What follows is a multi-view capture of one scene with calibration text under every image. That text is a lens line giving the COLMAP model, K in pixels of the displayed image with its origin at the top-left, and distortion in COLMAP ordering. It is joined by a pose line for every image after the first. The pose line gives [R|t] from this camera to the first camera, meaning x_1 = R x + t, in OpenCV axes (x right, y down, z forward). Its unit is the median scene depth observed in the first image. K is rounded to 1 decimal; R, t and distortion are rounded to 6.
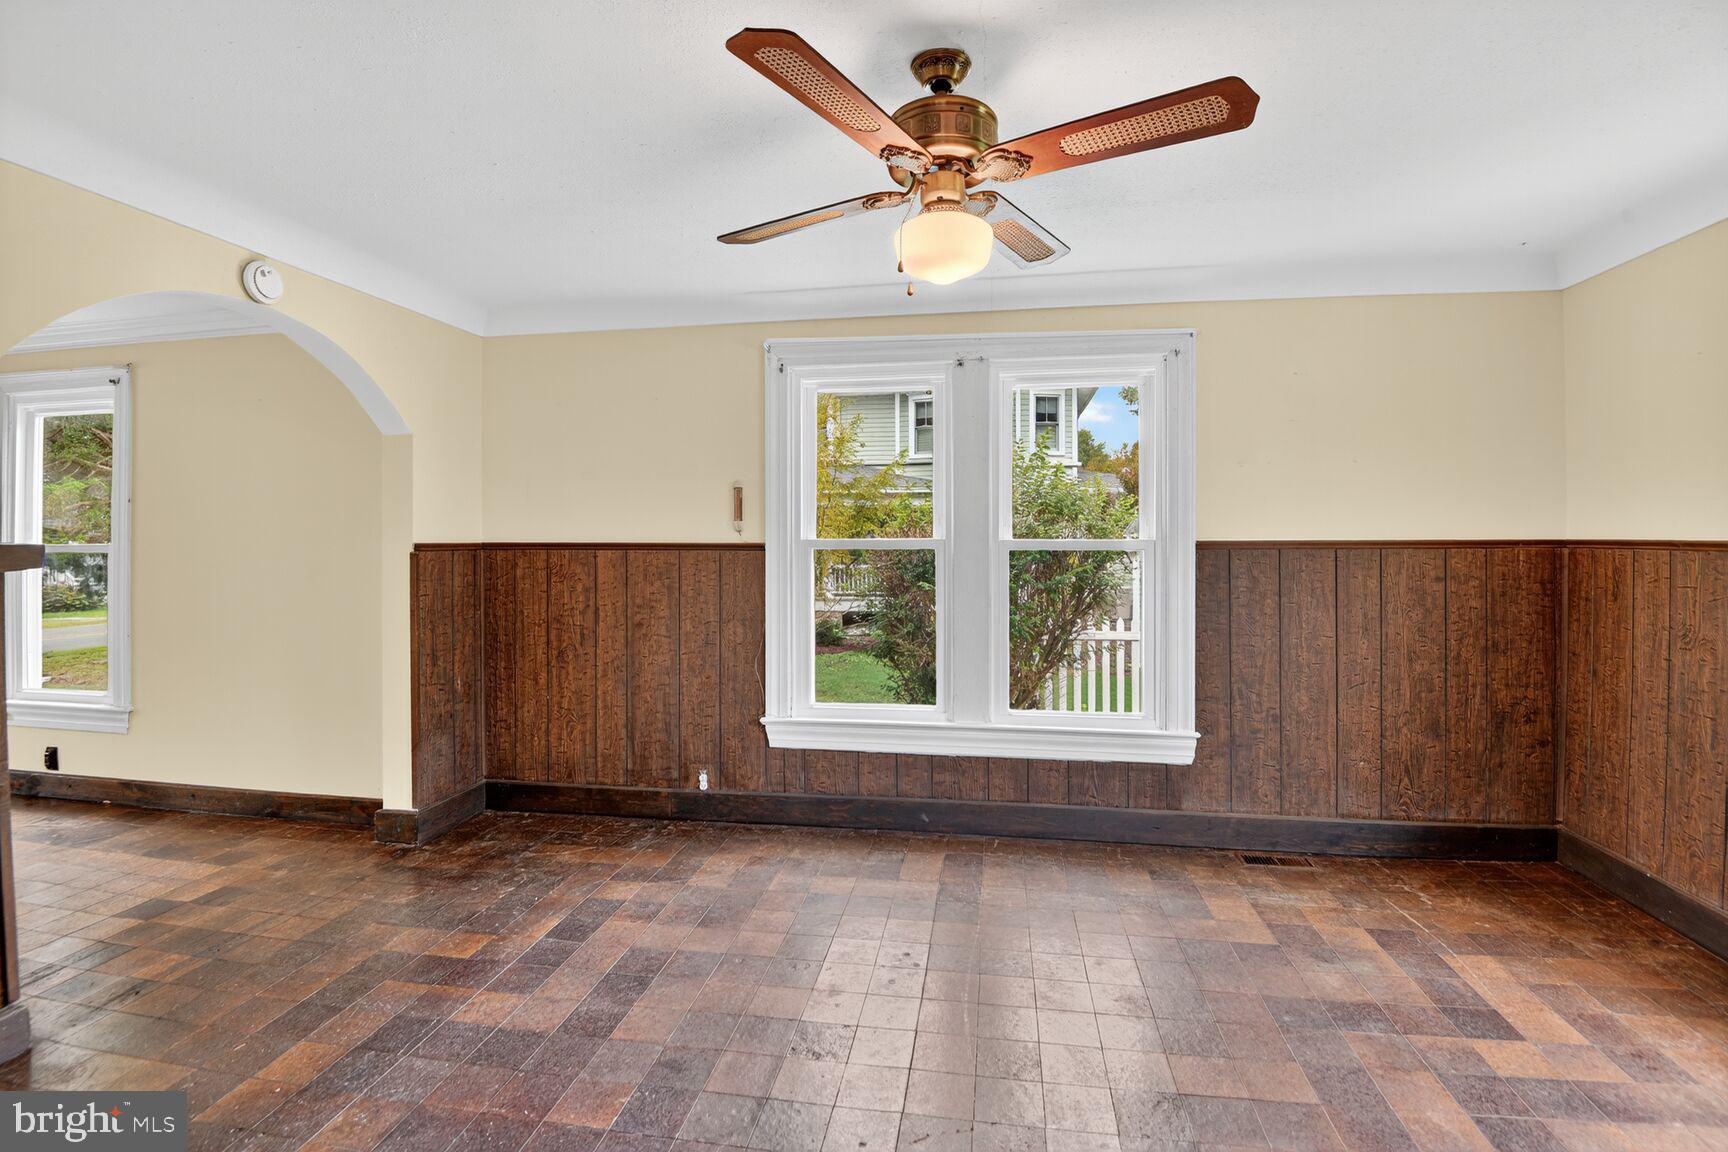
lens RADIAL K [[801.5, 0, 869.6], [0, 801.5, 559.9], [0, 0, 1]] dist [-0.056846, -0.000150]
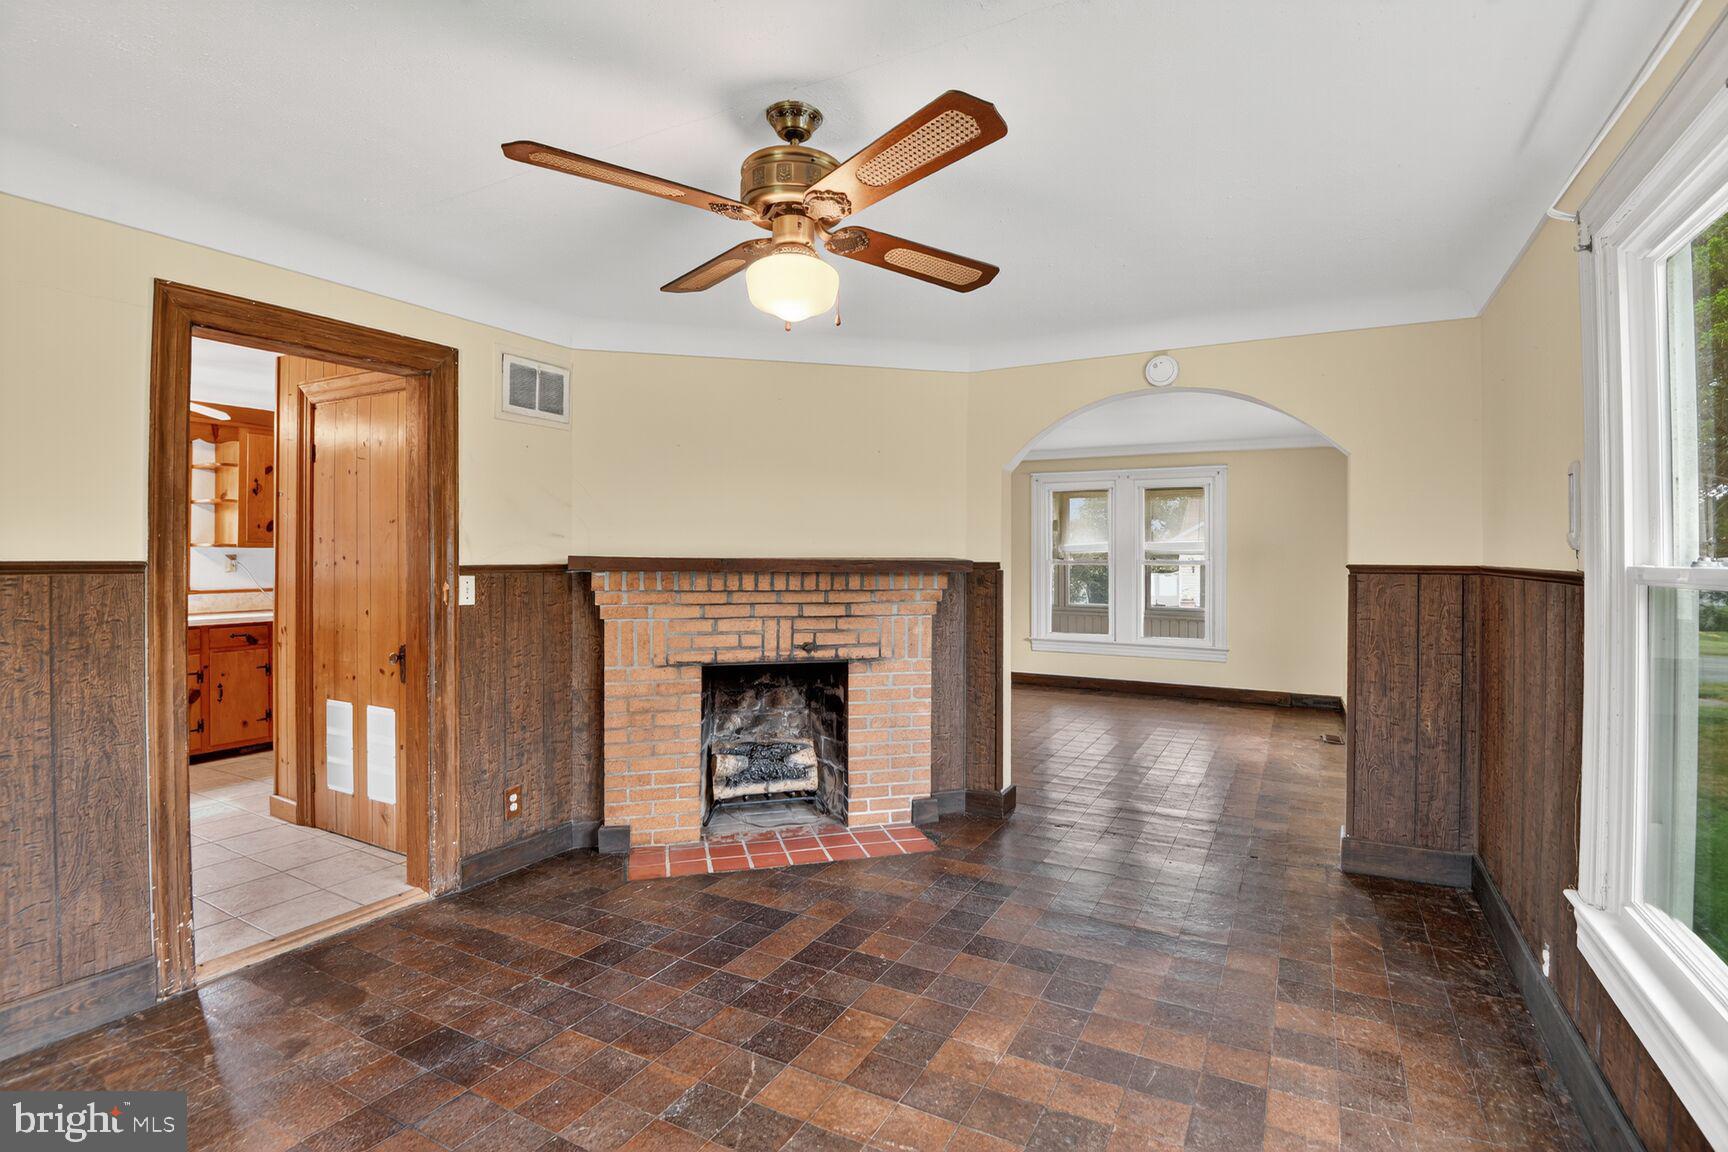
lens RADIAL K [[801.5, 0, 869.6], [0, 801.5, 559.9], [0, 0, 1]] dist [-0.056846, -0.000150]
pose [[-0.326236, 0.003646, -0.945281, 0.560731], [-0.034497, 0.999281, 0.015760, -0.022543], [0.944659, 0.037751, -0.325876, 0.765813]]
